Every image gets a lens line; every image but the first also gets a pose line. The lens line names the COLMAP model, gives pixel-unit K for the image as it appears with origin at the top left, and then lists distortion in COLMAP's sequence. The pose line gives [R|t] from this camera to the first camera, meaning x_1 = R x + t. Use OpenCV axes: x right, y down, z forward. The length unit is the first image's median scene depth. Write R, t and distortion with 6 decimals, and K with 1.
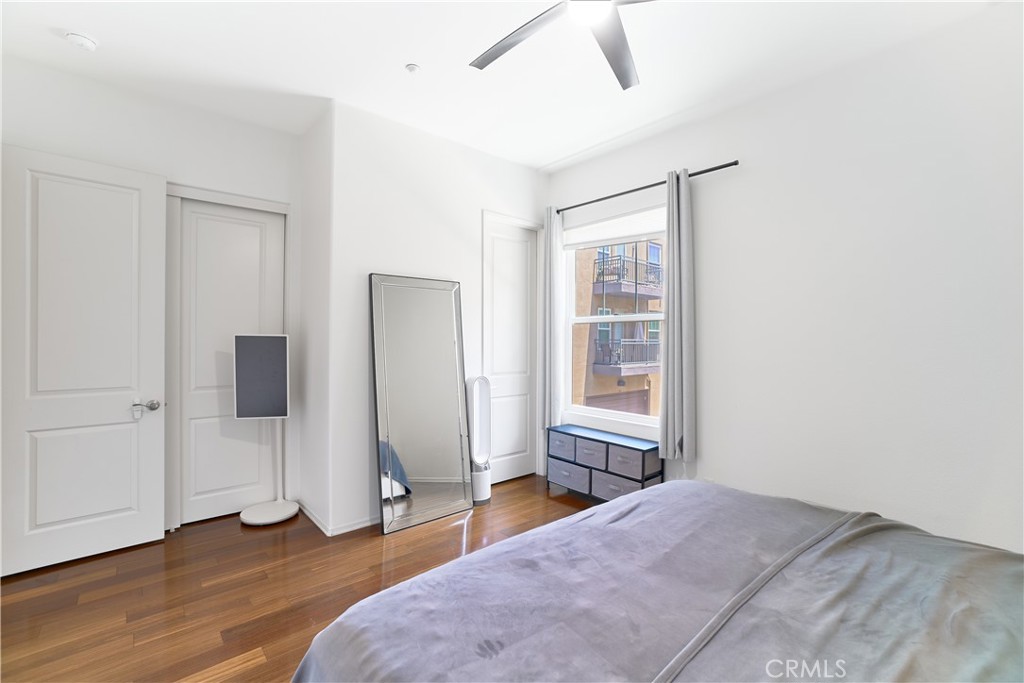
lens RADIAL K [[441.8, 0, 520.2], [0, 441.8, 342.0], [0, 0, 1]] dist [-0.020274, 0.000522]
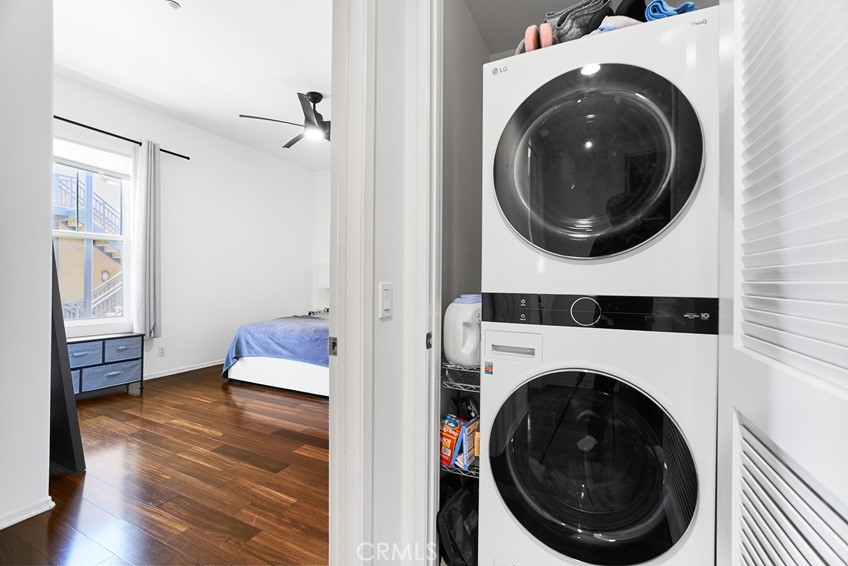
lens RADIAL K [[368.1, 0, 428.7], [0, 368.1, 283.1], [0, 0, 1]] dist [-0.035985, 0.015536]
pose [[-0.393486, -0.010498, 0.919271, -1.055514], [-0.007891, 0.999937, 0.008041, 0.063045], [-0.919297, -0.004090, -0.393544, 0.586439]]
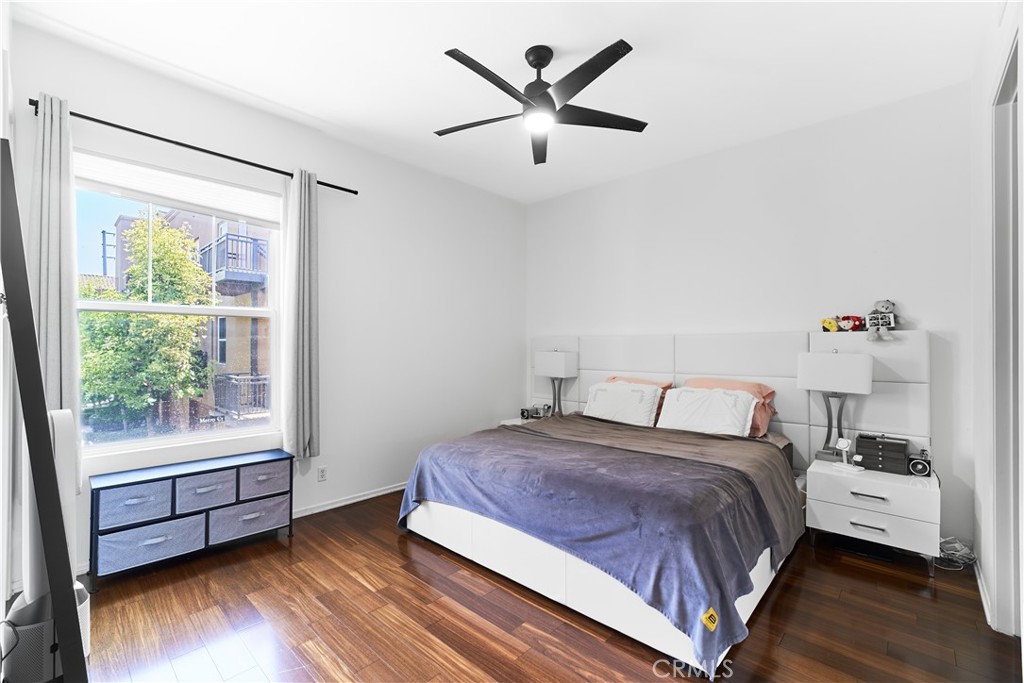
lens RADIAL K [[449.2, 0, 517.0], [0, 449.2, 343.1], [0, 0, 1]] dist [-0.026251, 0.009786]
pose [[-0.105563, -0.000893, 0.994412, -0.667289], [-0.002136, 0.999997, 0.000671, 0.003445], [-0.994410, -0.002053, -0.105565, 0.590509]]
